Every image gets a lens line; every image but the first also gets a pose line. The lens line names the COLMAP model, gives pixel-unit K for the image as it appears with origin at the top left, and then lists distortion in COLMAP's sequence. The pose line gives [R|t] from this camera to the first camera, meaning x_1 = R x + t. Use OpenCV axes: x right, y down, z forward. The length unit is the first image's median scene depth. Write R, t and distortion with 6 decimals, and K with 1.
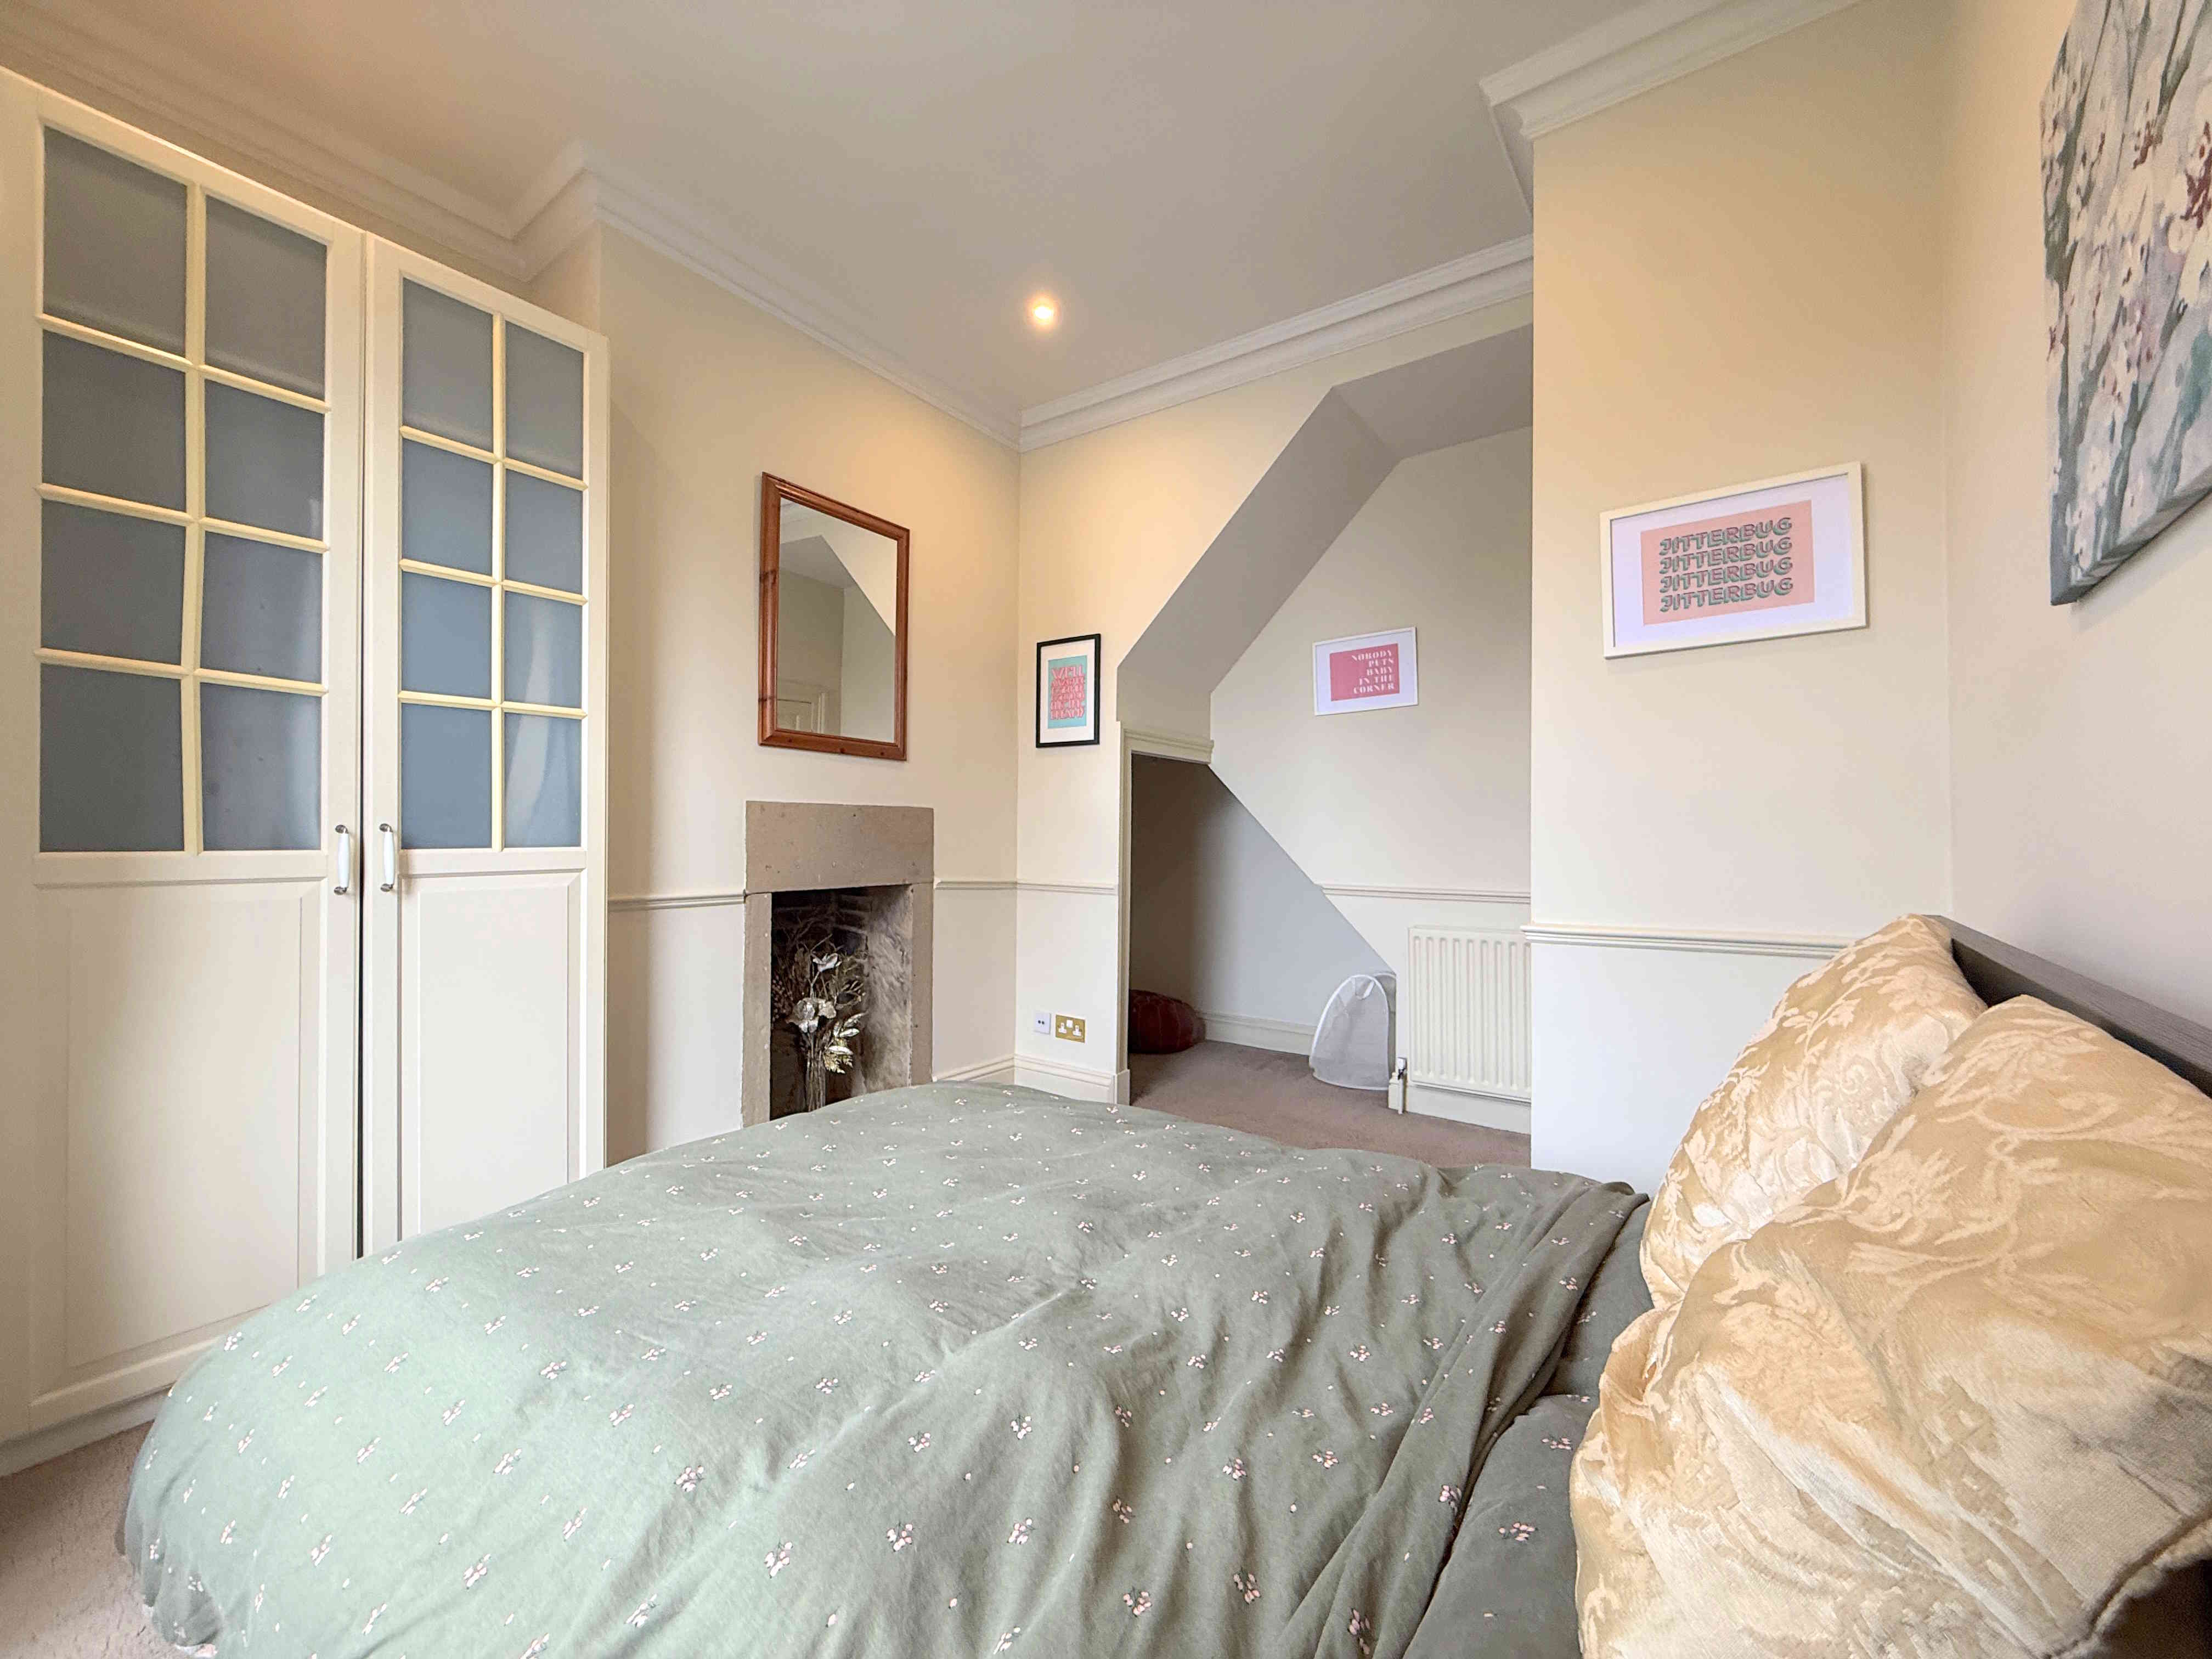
lens RADIAL K [[881.4, 0, 1103.4], [0, 881.4, 838.1], [0, 0, 1]] dist [-0.001029, 0.000759]
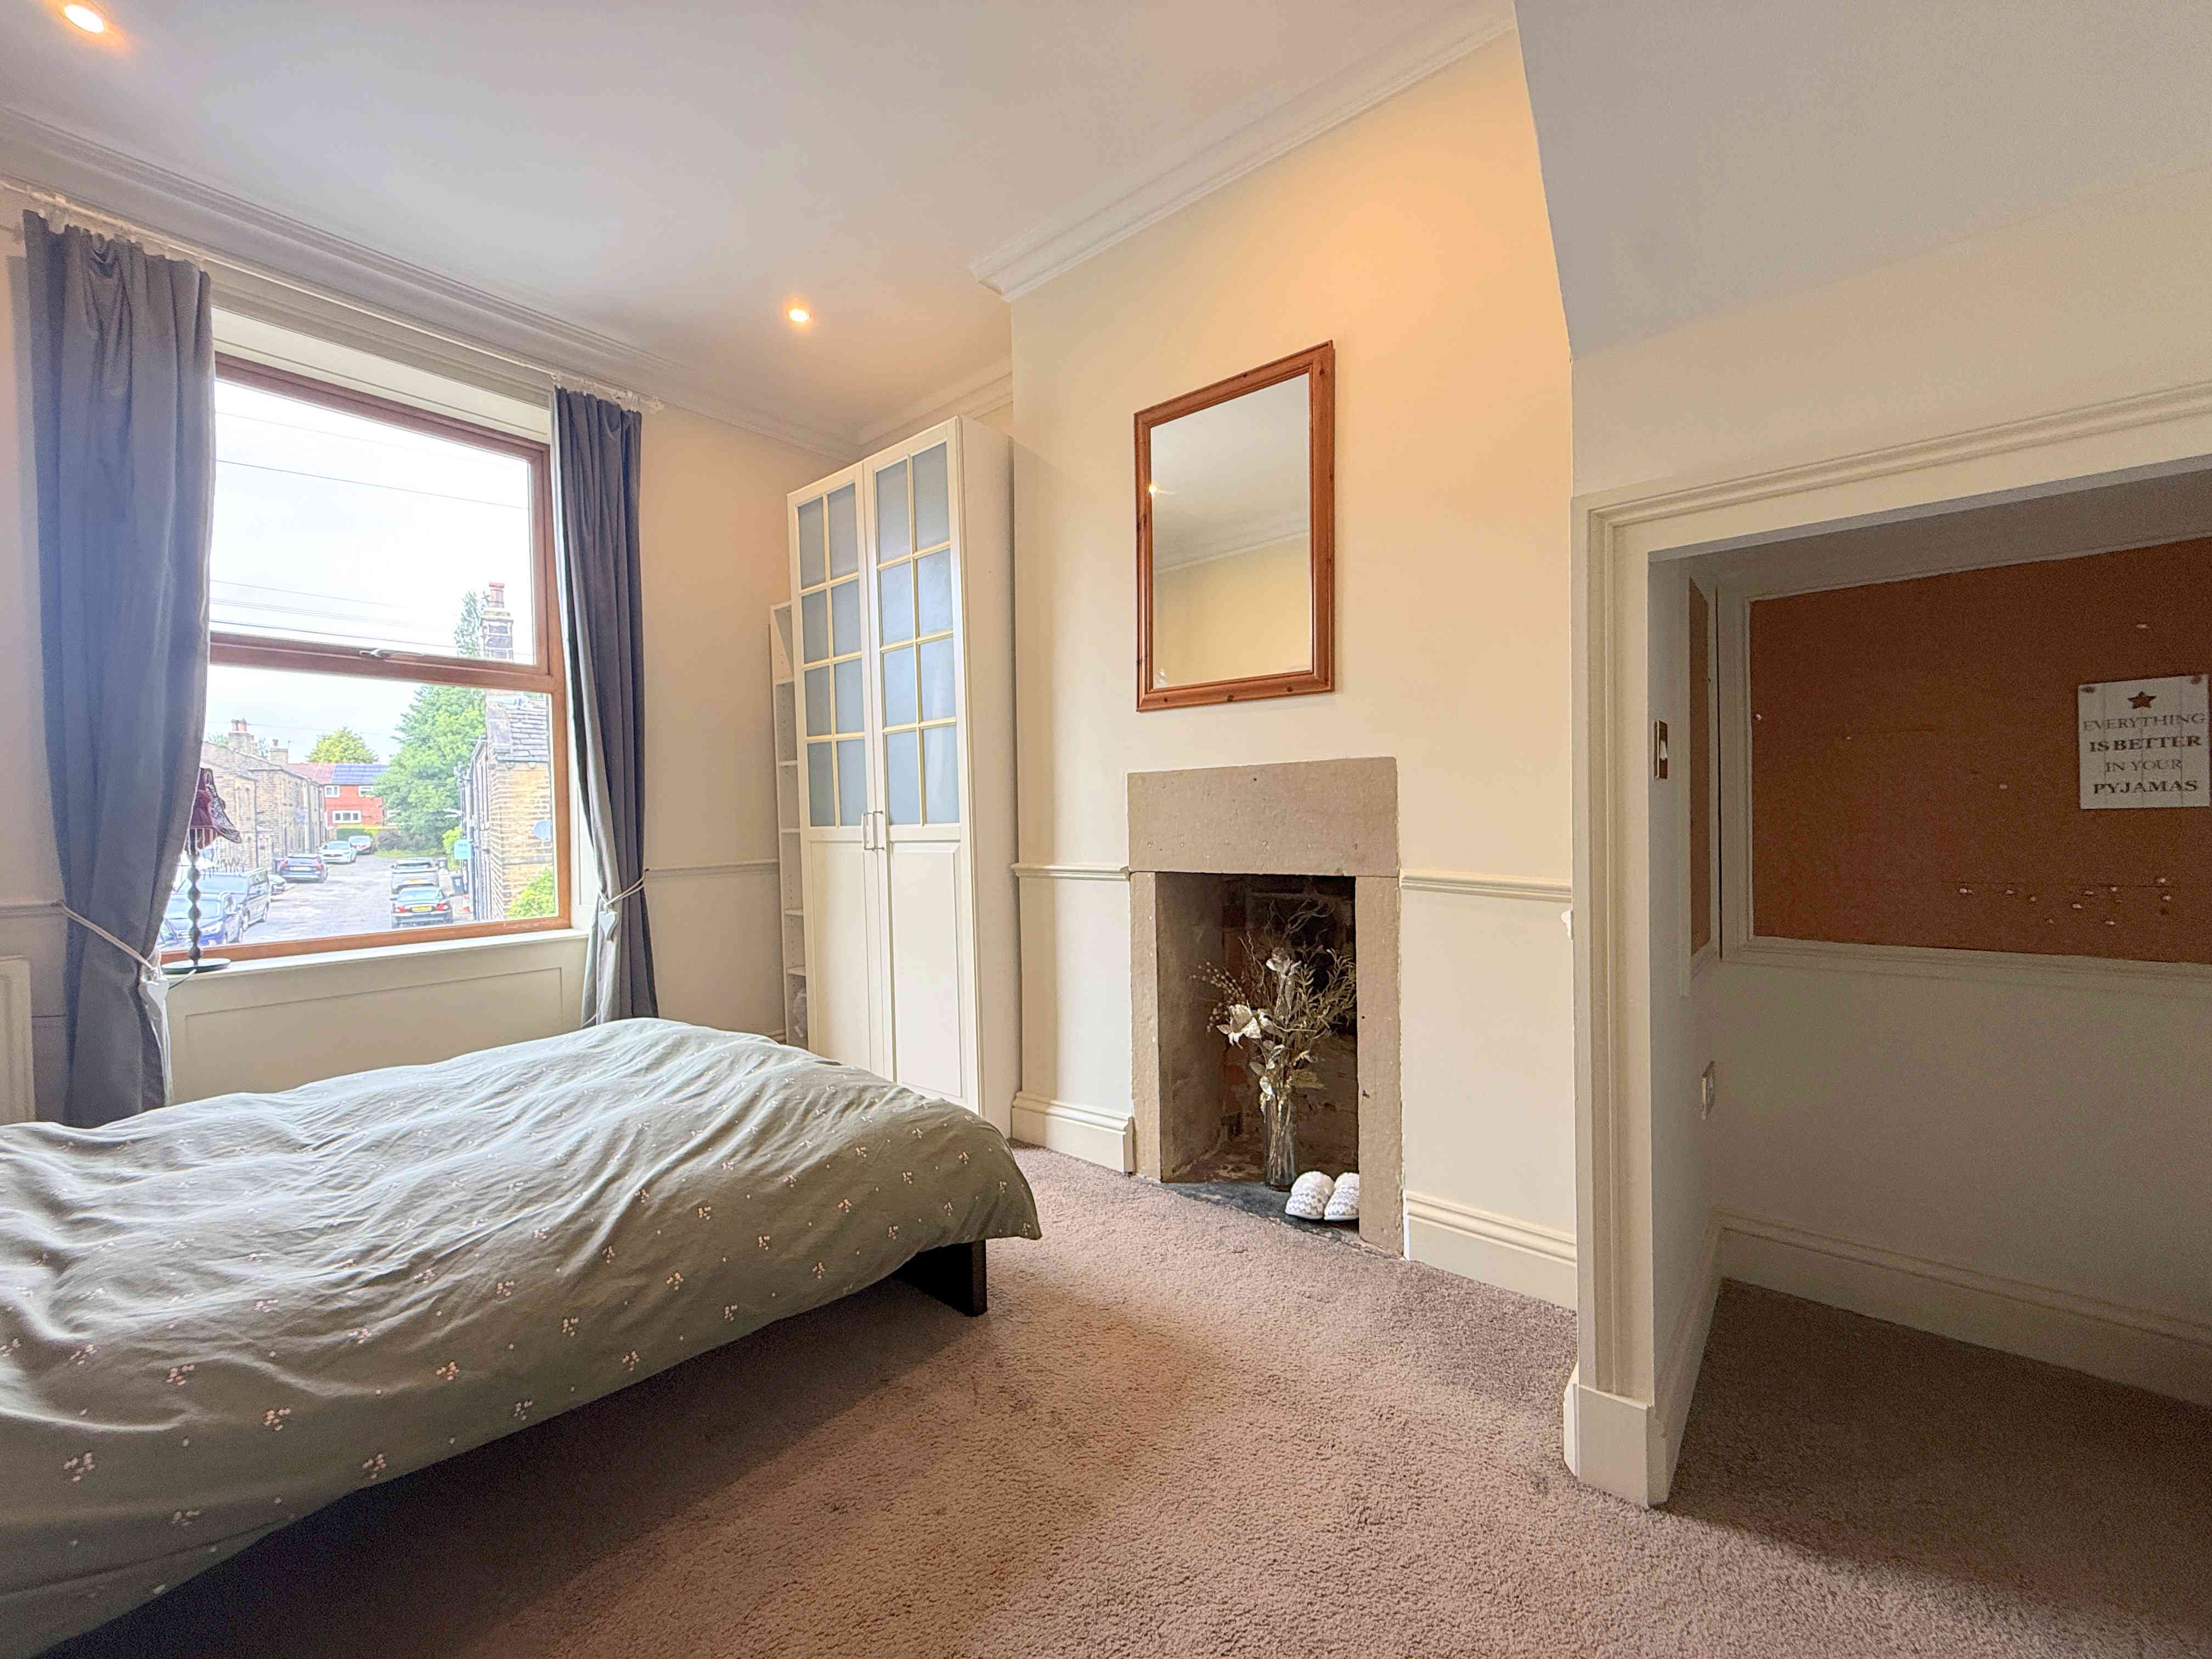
lens RADIAL K [[881.4, 0, 1102.2], [0, 881.4, 829.5], [0, 0, 1]] dist [-0.001029, 0.000759]
pose [[-0.063352, 0.007918, -0.997960, 0.544142], [0.019652, 0.999785, 0.006685, 0.011408], [0.997798, -0.019189, -0.063494, 1.031728]]
